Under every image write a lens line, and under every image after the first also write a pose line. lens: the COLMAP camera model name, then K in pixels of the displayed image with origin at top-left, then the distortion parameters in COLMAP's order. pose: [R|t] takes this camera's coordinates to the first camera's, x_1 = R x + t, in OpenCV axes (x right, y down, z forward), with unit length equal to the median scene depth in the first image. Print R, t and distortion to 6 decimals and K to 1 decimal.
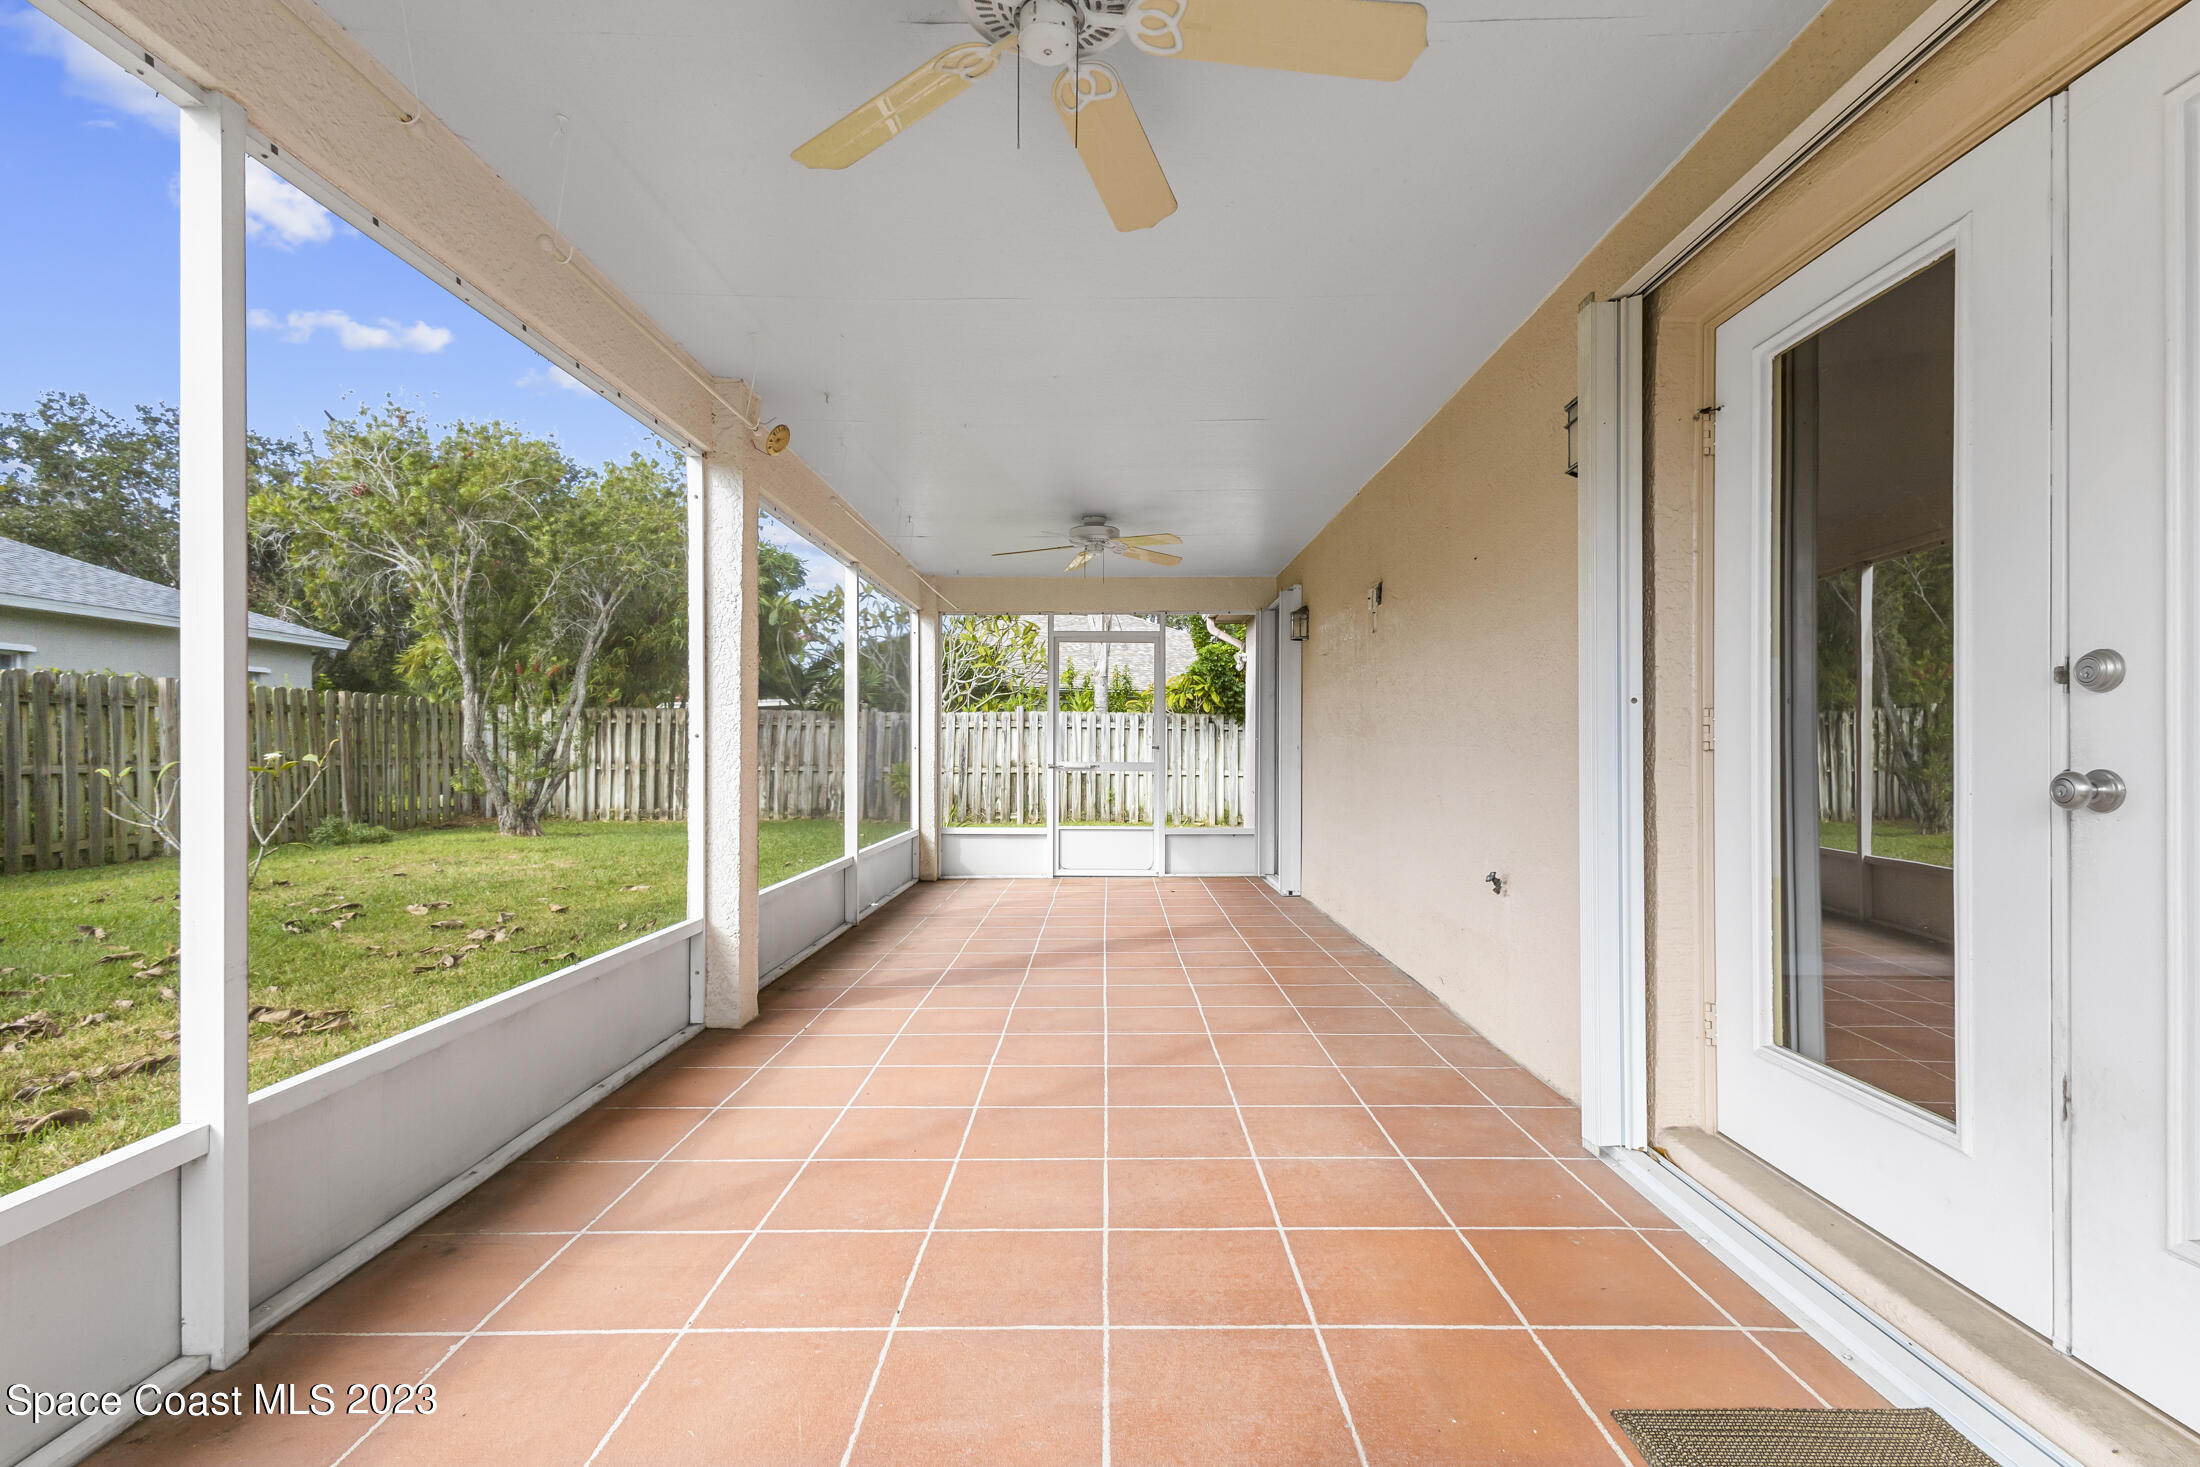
lens RADIAL K [[1017.3, 0, 1099.4], [0, 1017.3, 740.9], [0, 0, 1]] dist [0.010771, -0.004069]
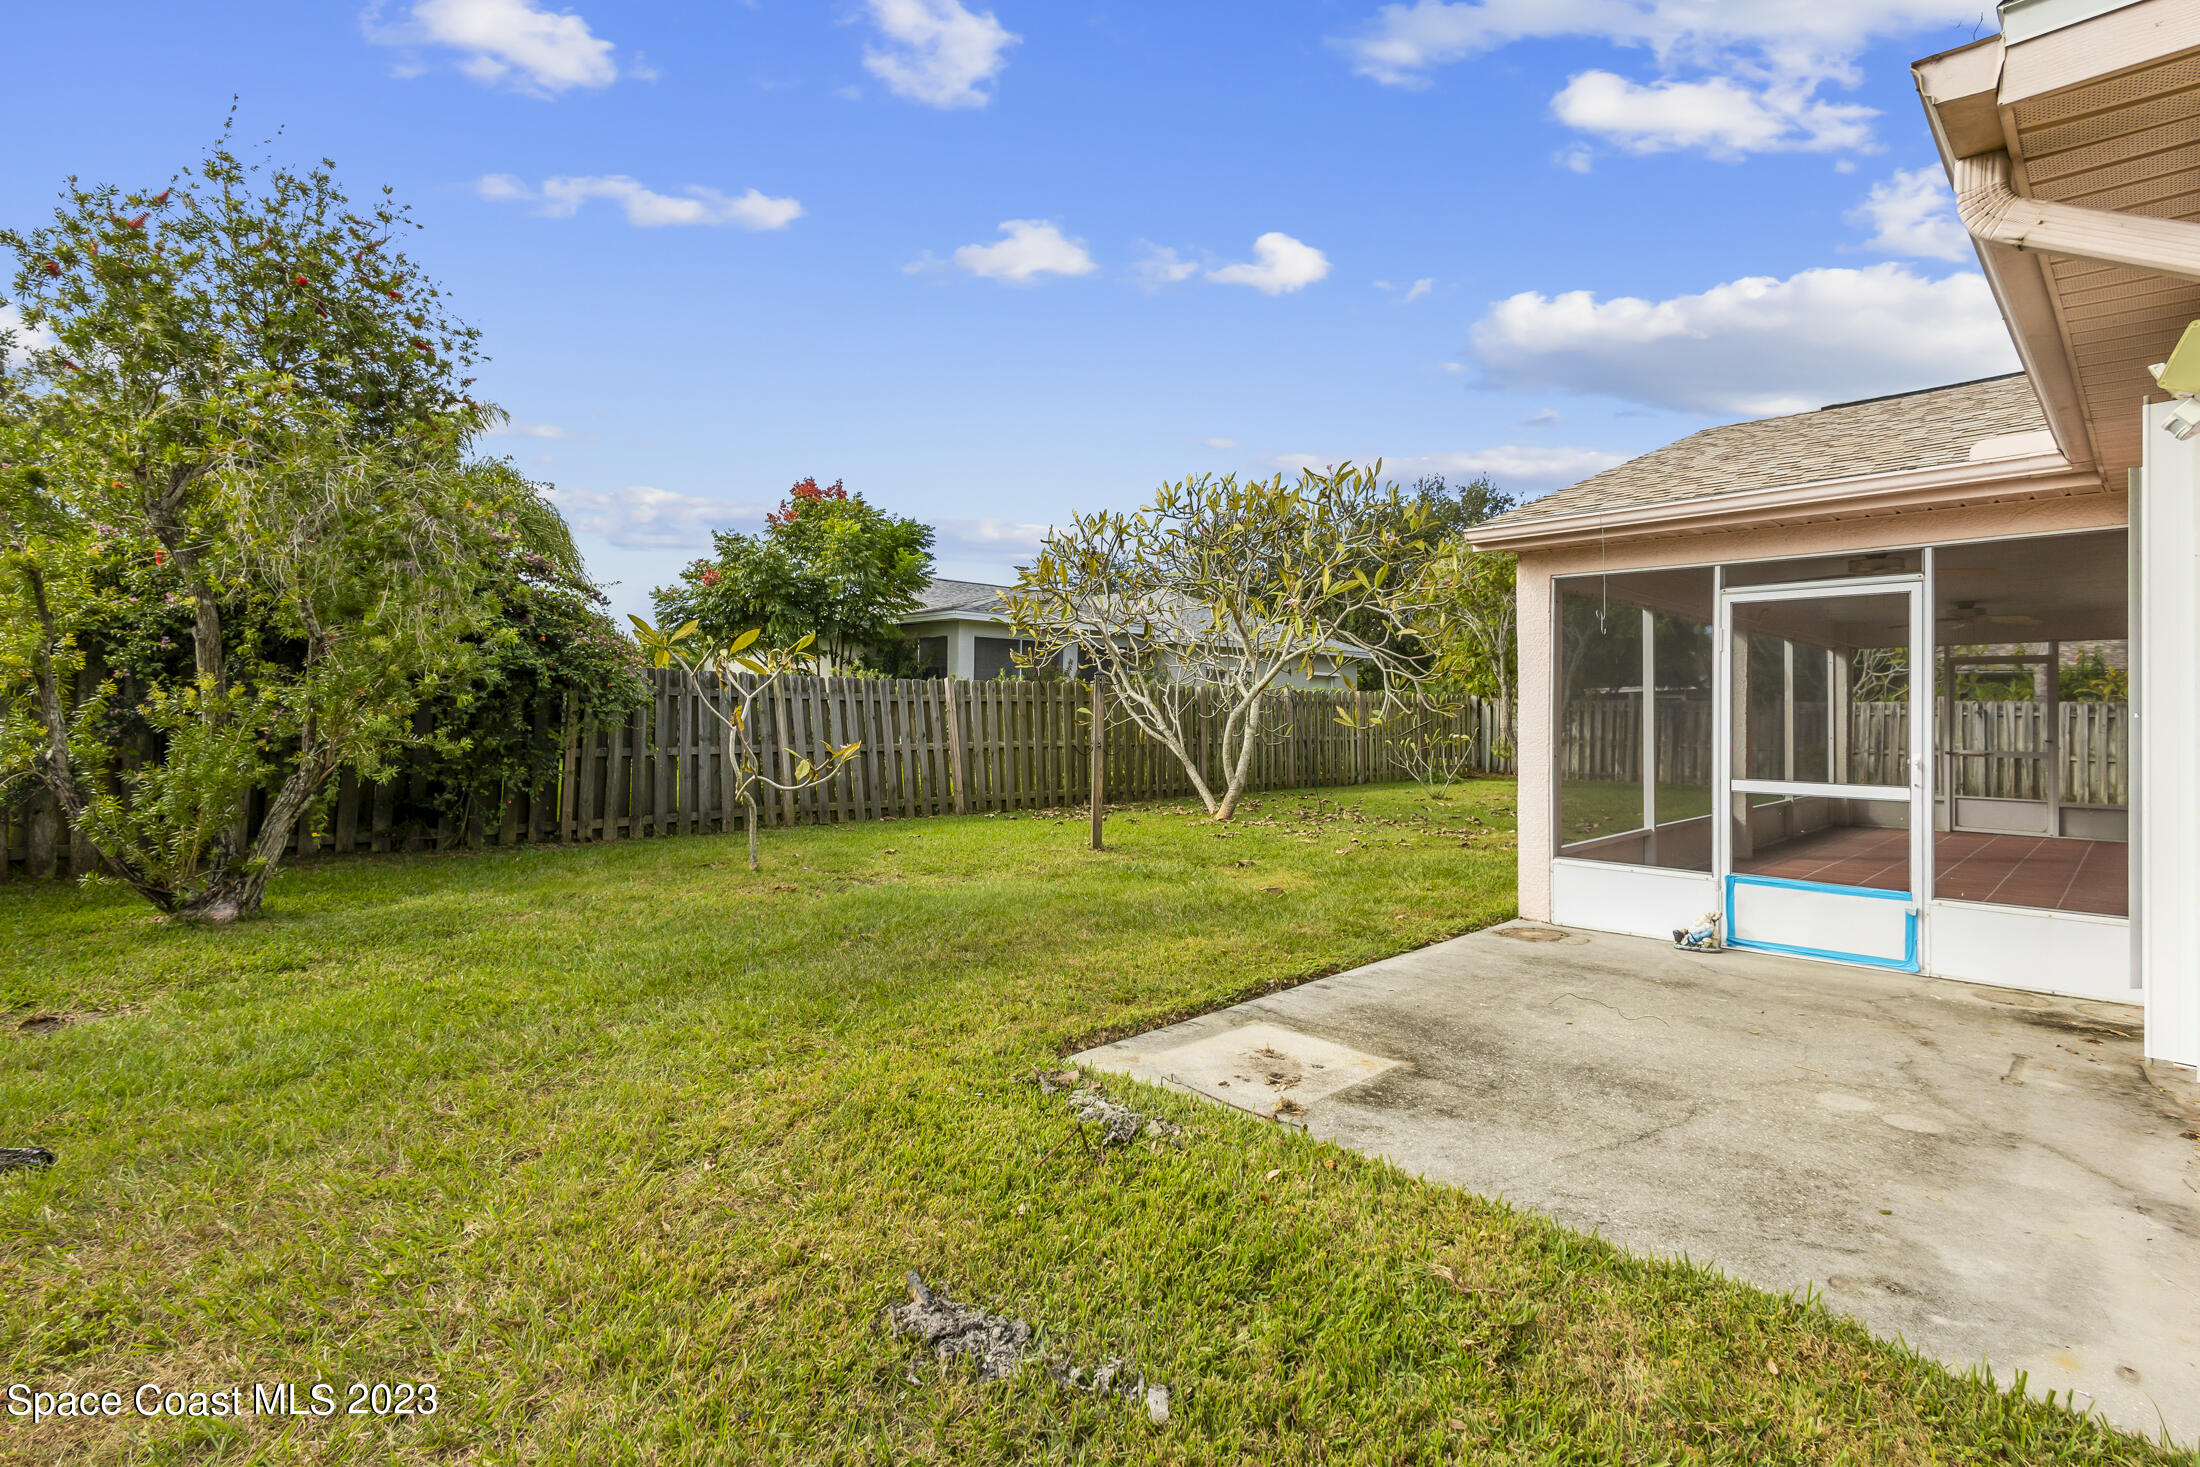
lens RADIAL K [[1017.3, 0, 1091.1], [0, 1017.3, 712.7], [0, 0, 1]] dist [0.010771, -0.004069]
pose [[0.695859, 0.004490, -0.718165, 0.079785], [-0.002099, 0.999989, 0.004219, -0.018888], [0.718176, -0.001428, 0.695860, -0.465252]]
